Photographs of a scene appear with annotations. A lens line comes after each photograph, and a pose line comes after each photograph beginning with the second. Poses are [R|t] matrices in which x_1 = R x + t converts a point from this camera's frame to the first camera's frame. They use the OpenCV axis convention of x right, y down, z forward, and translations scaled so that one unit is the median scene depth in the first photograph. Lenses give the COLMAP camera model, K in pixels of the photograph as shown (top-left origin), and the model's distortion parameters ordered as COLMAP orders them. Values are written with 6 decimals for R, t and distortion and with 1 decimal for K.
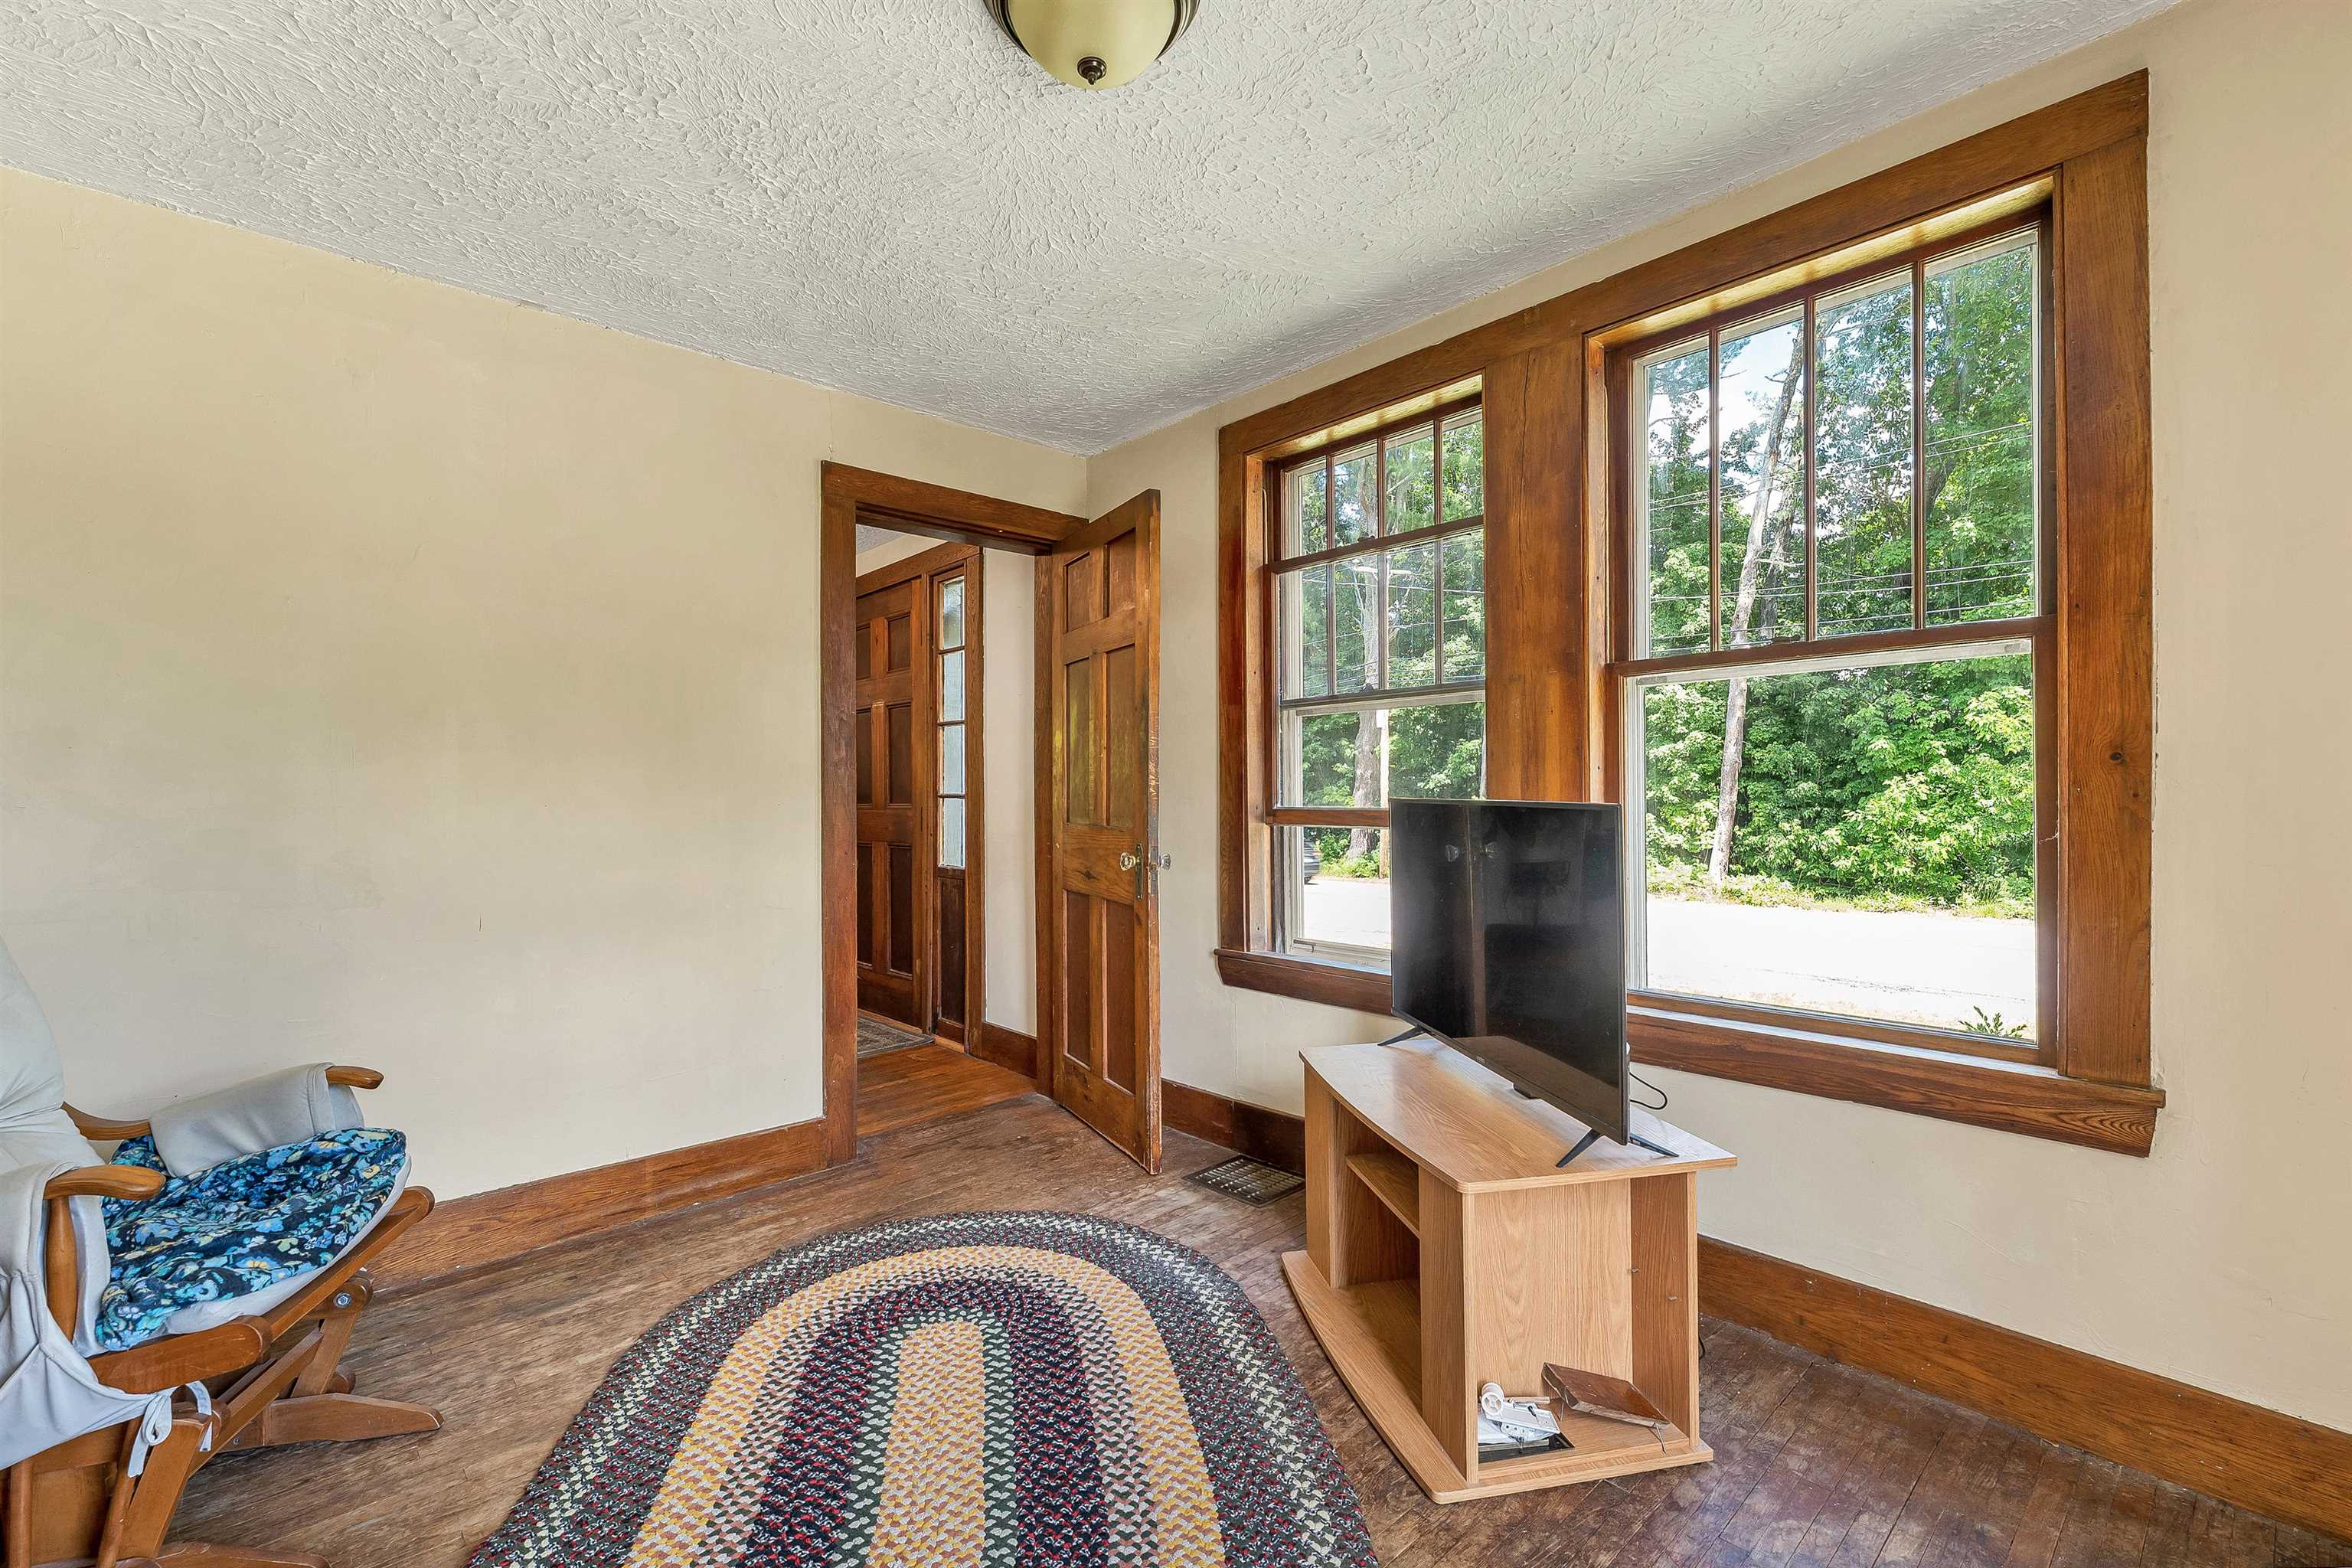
lens RADIAL K [[987.7, 0, 1174.7], [0, 987.7, 791.5], [0, 0, 1]] dist [0.001561, 0.000068]
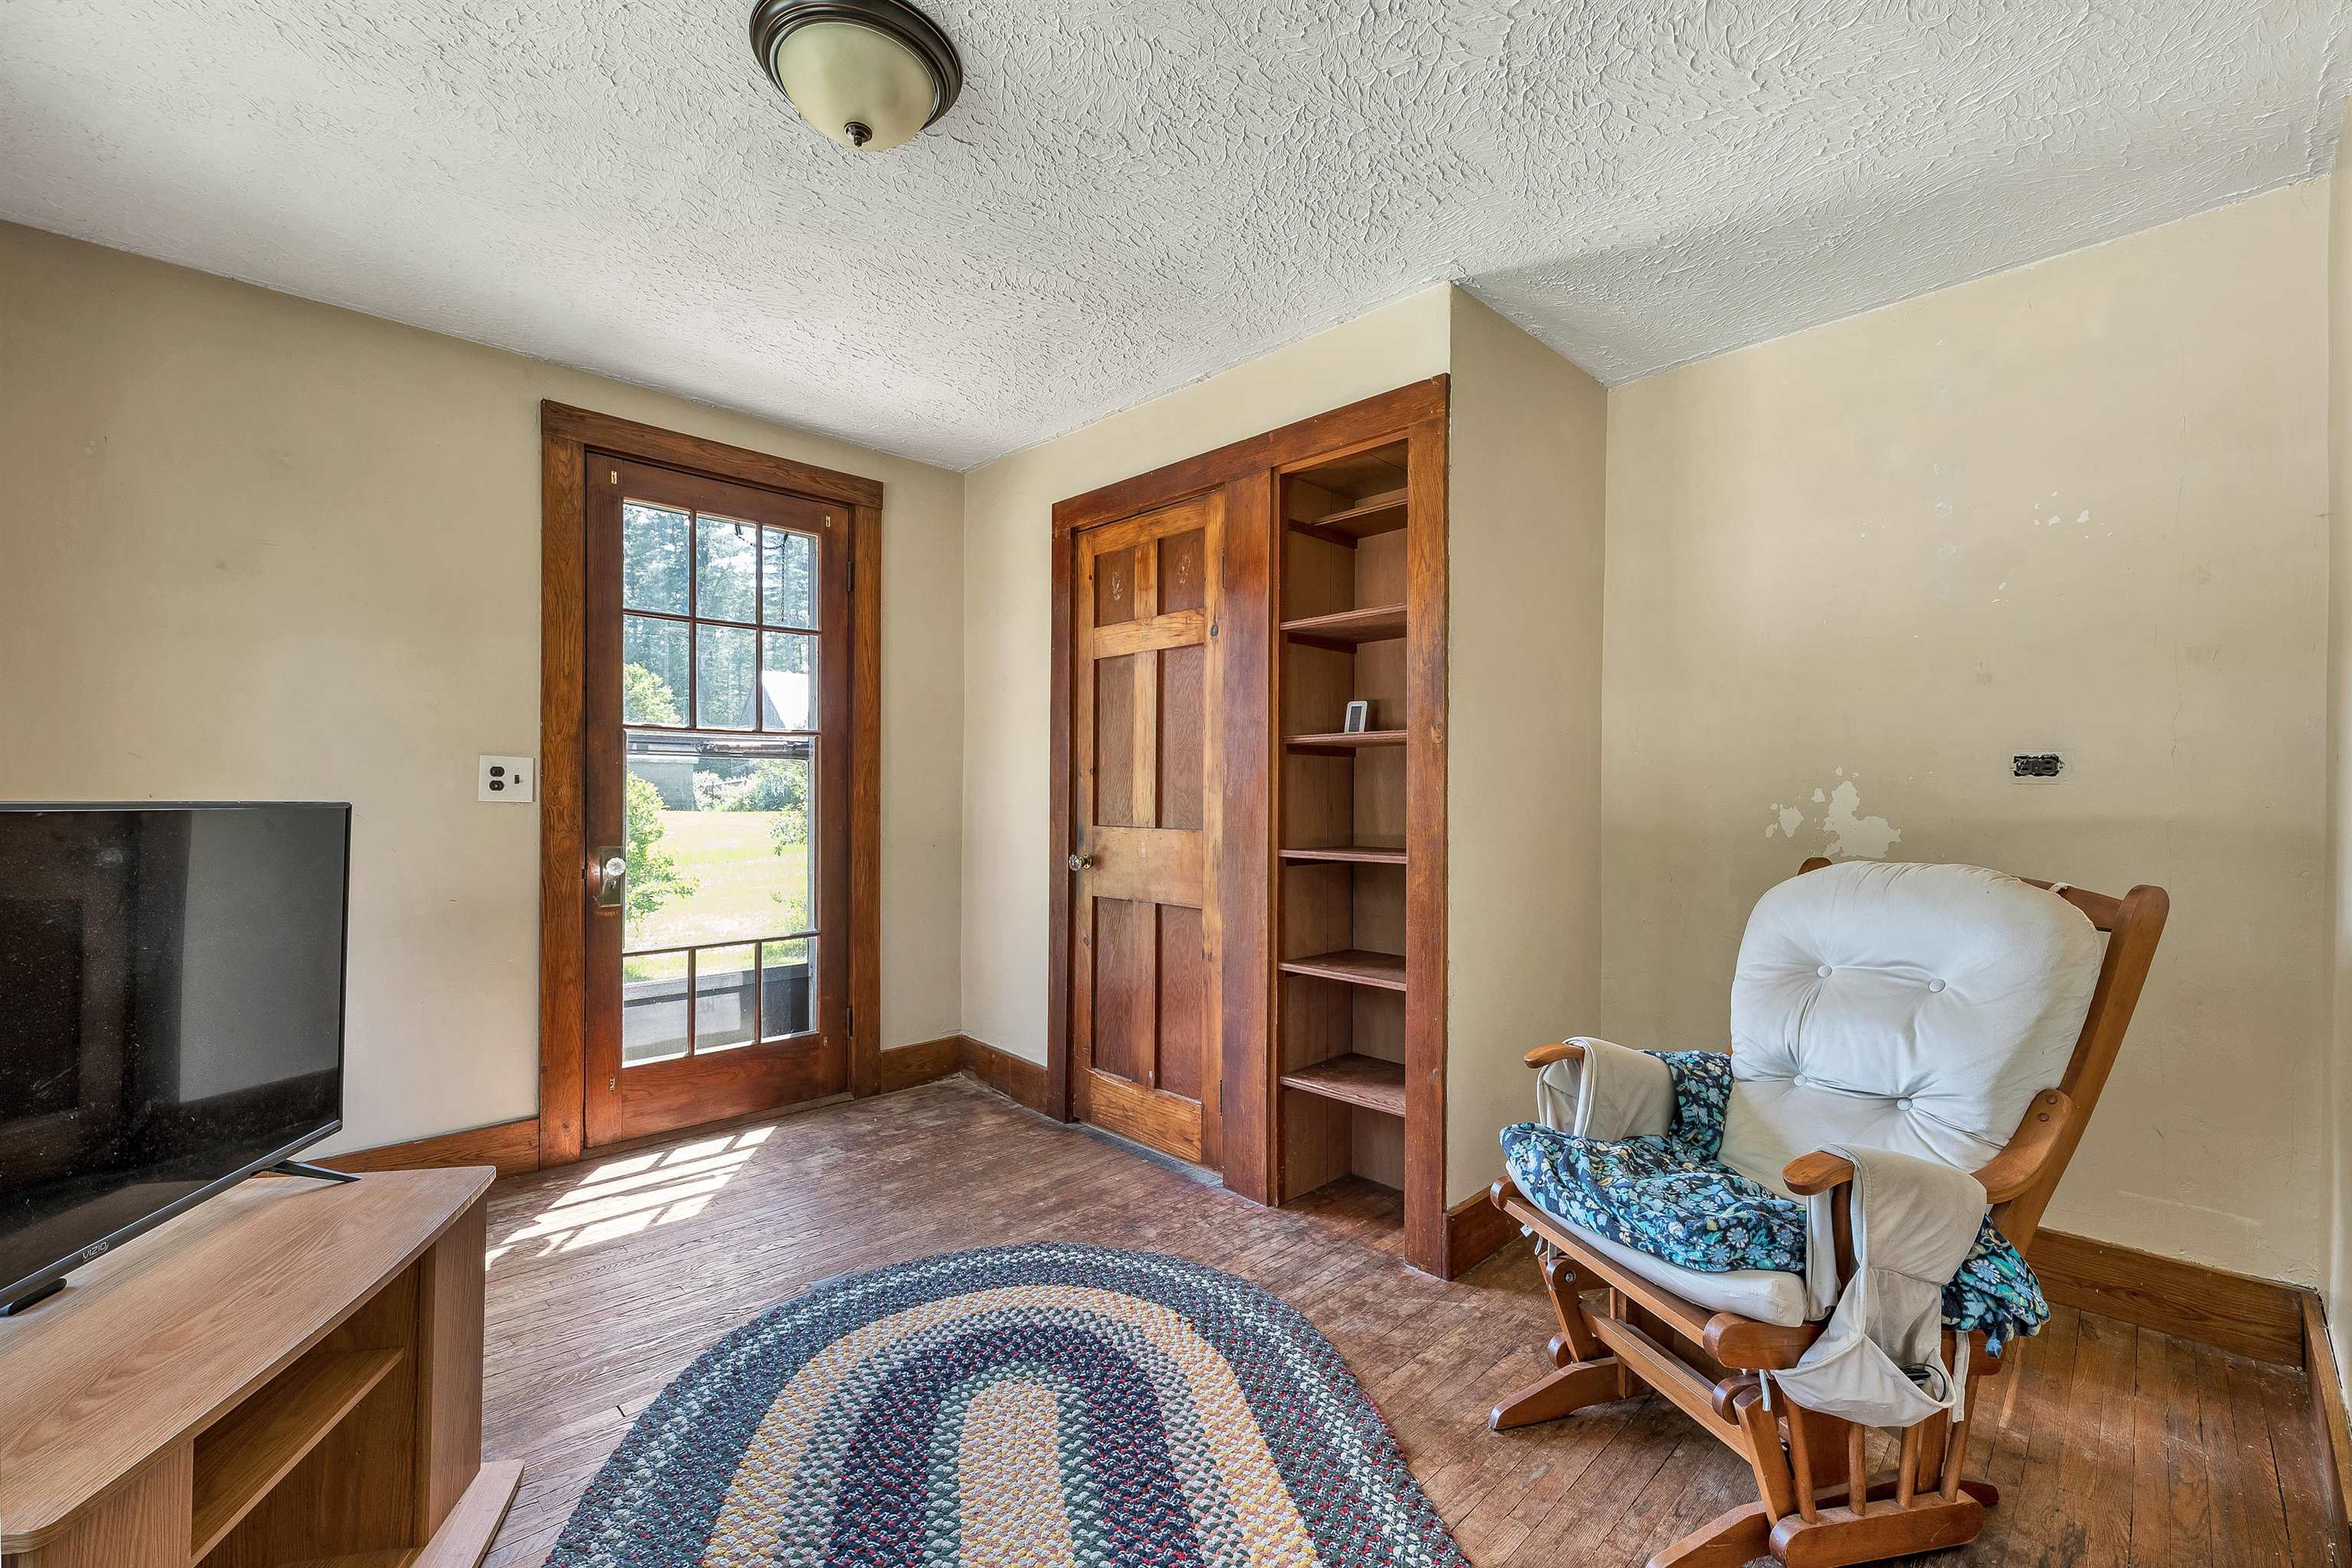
lens RADIAL K [[971.0, 0, 1173.5], [0, 971.0, 795.3], [0, 0, 1]] dist [0.000245, -0.000267]
pose [[-0.999601, 0.002782, -0.028098, -0.376772], [0.002733, 0.999995, 0.001785, 0.005637], [0.028102, 0.001708, -0.999604, 1.951225]]
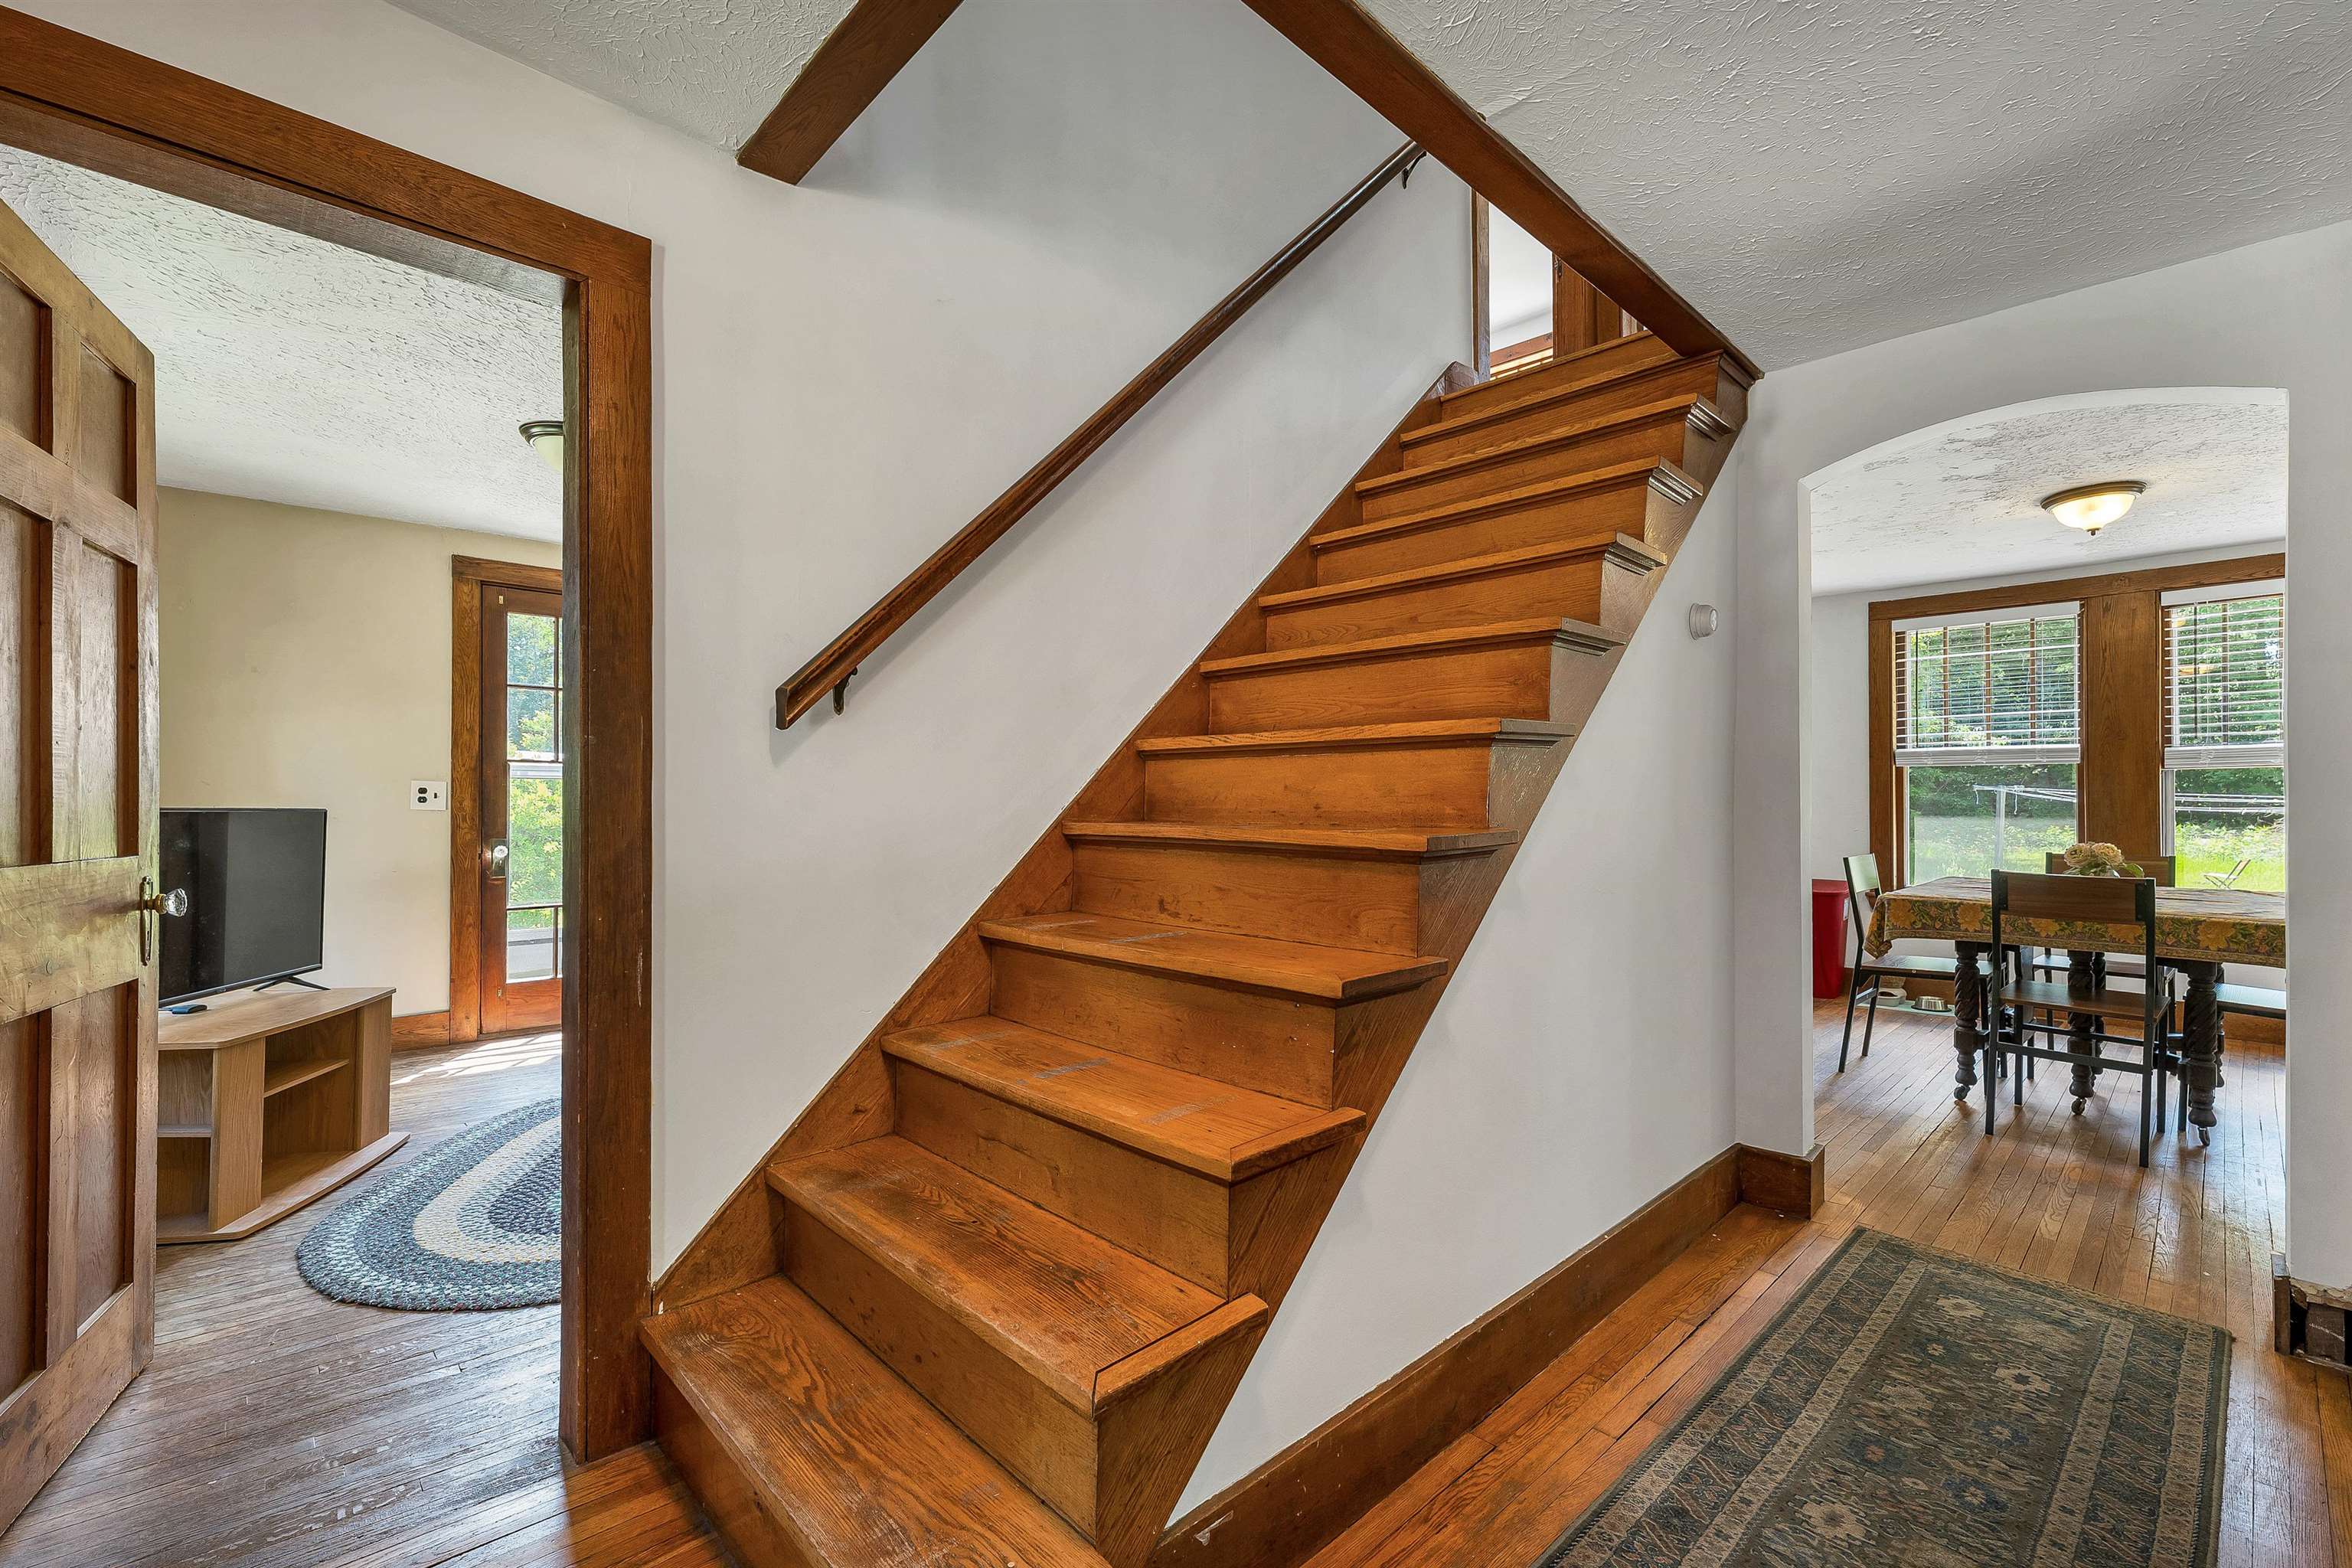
lens RADIAL K [[1012.8, 0, 1181.1], [0, 1012.8, 803.1], [0, 0, 1]] dist [-0.000851, -0.000044]
pose [[-0.999843, 0.003391, -0.017385, -1.291711], [0.003436, 0.999991, -0.002549, 0.012528], [0.017376, -0.002608, -0.999846, 3.057214]]
